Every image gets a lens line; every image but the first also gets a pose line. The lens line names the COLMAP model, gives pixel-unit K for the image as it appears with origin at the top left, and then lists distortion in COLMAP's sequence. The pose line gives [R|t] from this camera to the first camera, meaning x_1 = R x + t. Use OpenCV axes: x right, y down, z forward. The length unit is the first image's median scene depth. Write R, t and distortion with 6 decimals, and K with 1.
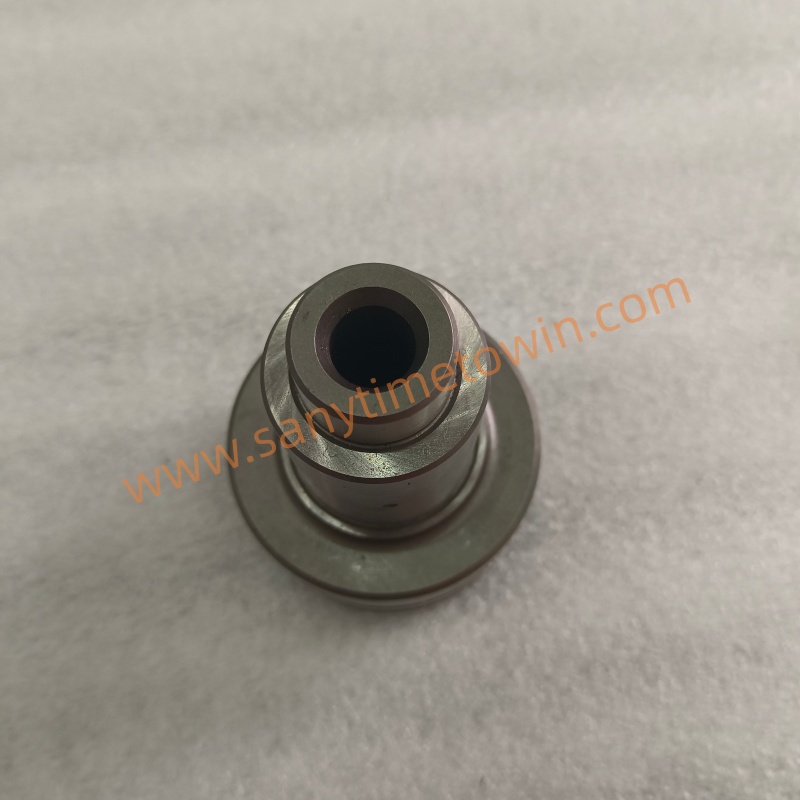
lens RADIAL K [[745.1, 0, 398.5], [0, 745.1, 399.5], [0, 0, 1]] dist [-0.003174, 0.000000]
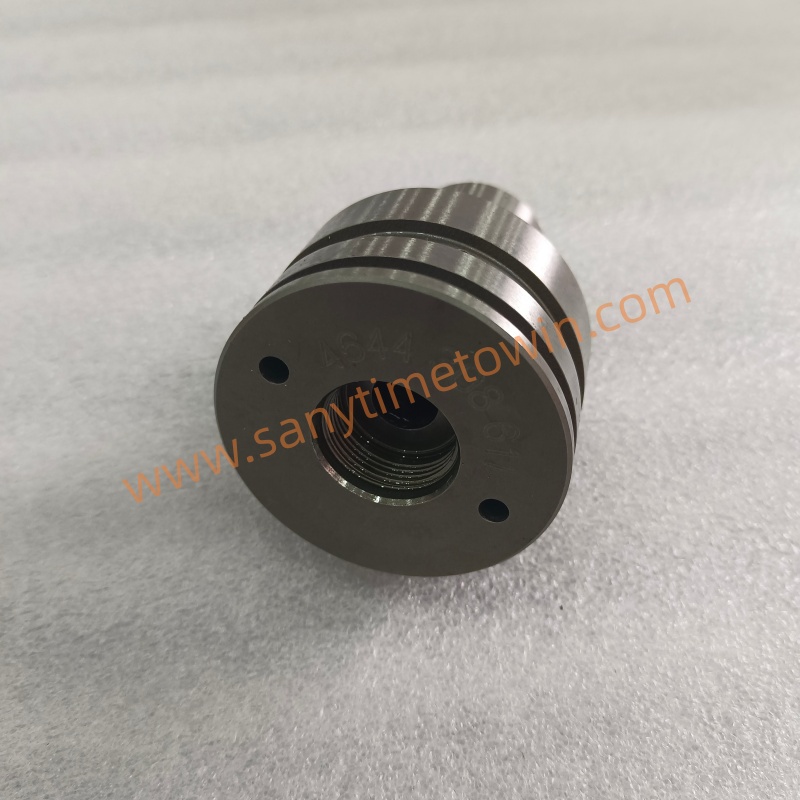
lens RADIAL K [[745.1, 0, 394.8], [0, 745.1, 398.4], [0, 0, 1]] dist [-0.003174, 0.000000]
pose [[0.998246, 0.017069, -0.056690, 0.088667], [-0.036848, 0.928595, -0.369261, -0.039485], [0.046340, 0.370702, 0.927595, 0.195633]]
